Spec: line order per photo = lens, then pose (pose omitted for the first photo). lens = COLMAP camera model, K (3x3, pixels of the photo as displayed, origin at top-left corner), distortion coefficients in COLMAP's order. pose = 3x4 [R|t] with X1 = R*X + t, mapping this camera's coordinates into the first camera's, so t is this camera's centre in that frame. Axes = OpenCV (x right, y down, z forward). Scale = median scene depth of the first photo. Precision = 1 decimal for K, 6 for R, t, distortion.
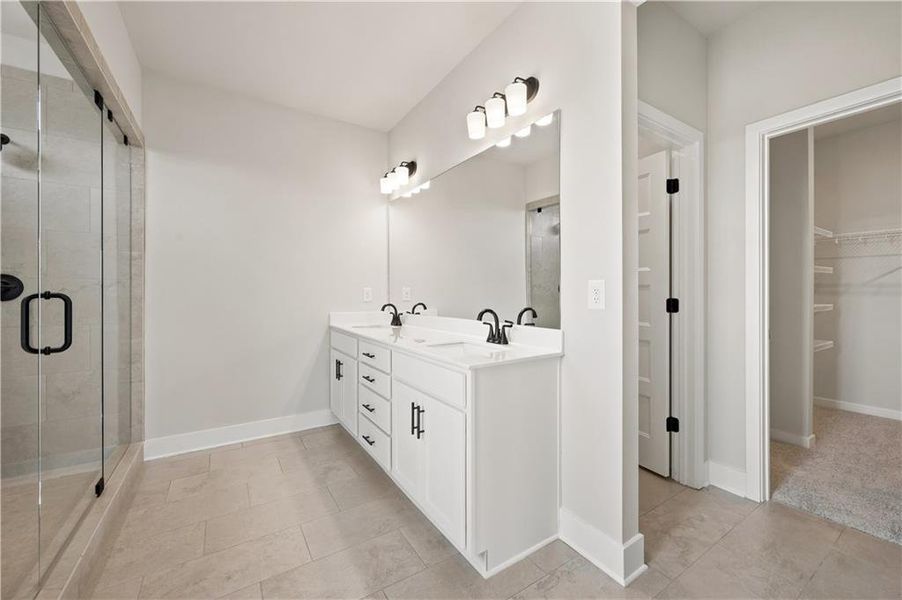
lens RADIAL K [[356.3, 0, 453.0], [0, 356.3, 297.2], [0, 0, 1]] dist [0.000347, -0.000023]
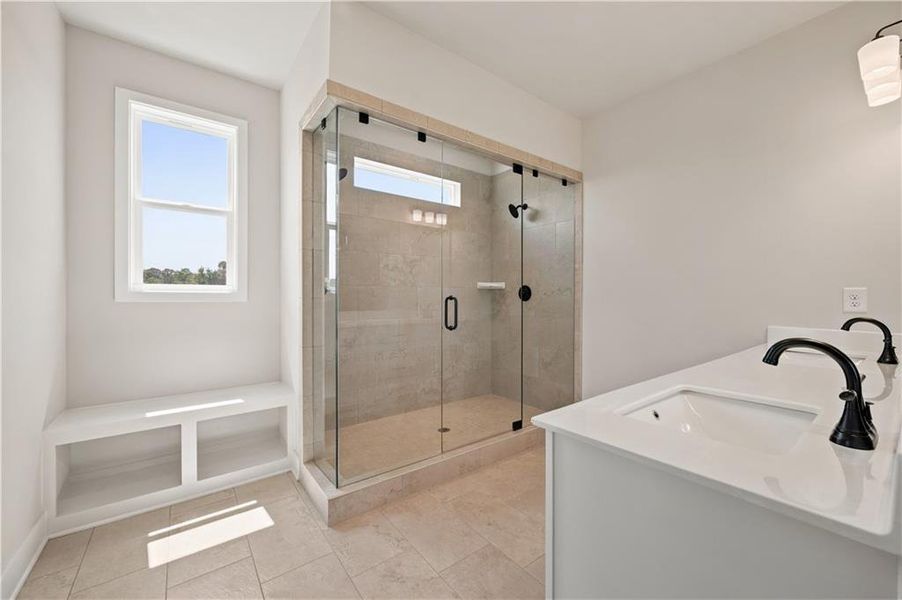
lens RADIAL K [[356.3, 0, 453.0], [0, 356.3, 297.2], [0, 0, 1]] dist [0.000347, -0.000023]
pose [[0.066410, 0.002561, -0.997789, 0.426347], [-0.011665, 0.999930, 0.001790, -0.007989], [0.997724, 0.011521, 0.066435, 0.544673]]
